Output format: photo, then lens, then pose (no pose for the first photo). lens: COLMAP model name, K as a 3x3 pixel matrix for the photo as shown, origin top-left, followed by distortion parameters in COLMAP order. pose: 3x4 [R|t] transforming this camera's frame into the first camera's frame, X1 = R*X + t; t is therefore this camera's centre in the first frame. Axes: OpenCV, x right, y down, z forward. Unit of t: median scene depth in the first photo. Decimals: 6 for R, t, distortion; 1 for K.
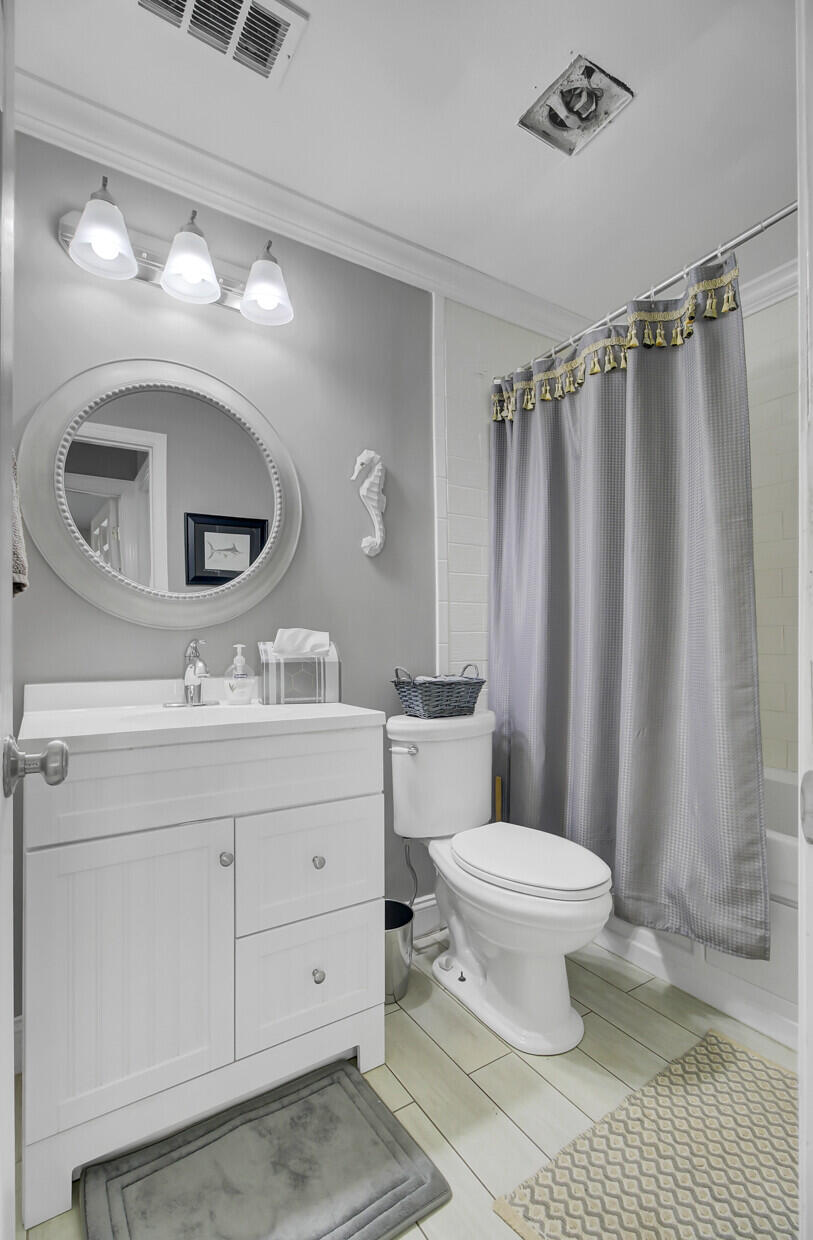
lens RADIAL K [[561.5, 0, 405.0], [0, 561.5, 666.7], [0, 0, 1]] dist [-0.002091, 0.000155]
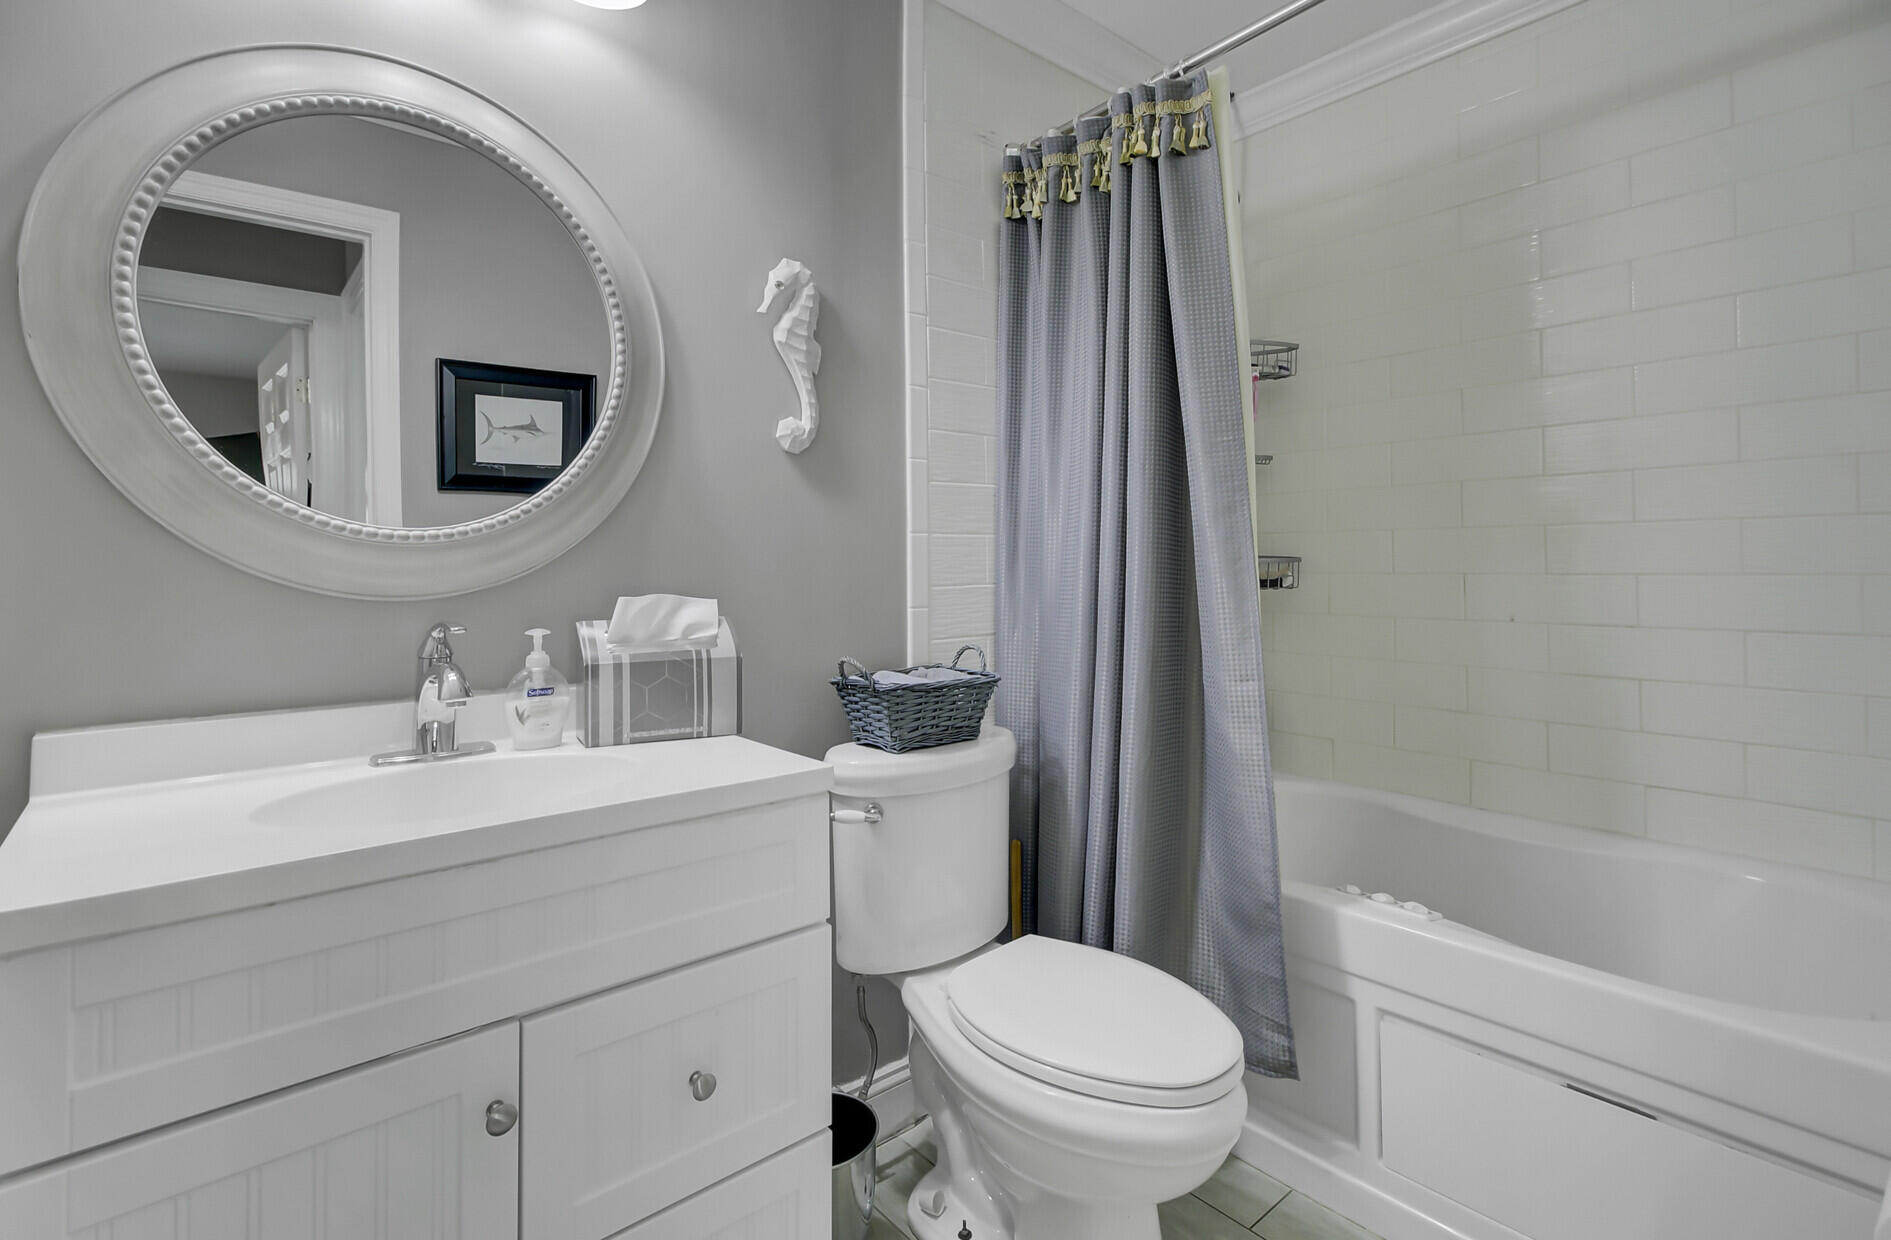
lens RADIAL K [[888.0, 0, 933.5], [0, 888.0, 594.0], [0, 0, 1]] dist [0.005584, 0.000563]
pose [[0.992117, -0.000377, 0.125316, -0.034634], [0.002449, 0.999863, -0.016379, -0.046843], [-0.125293, 0.016557, 0.991982, 0.132703]]
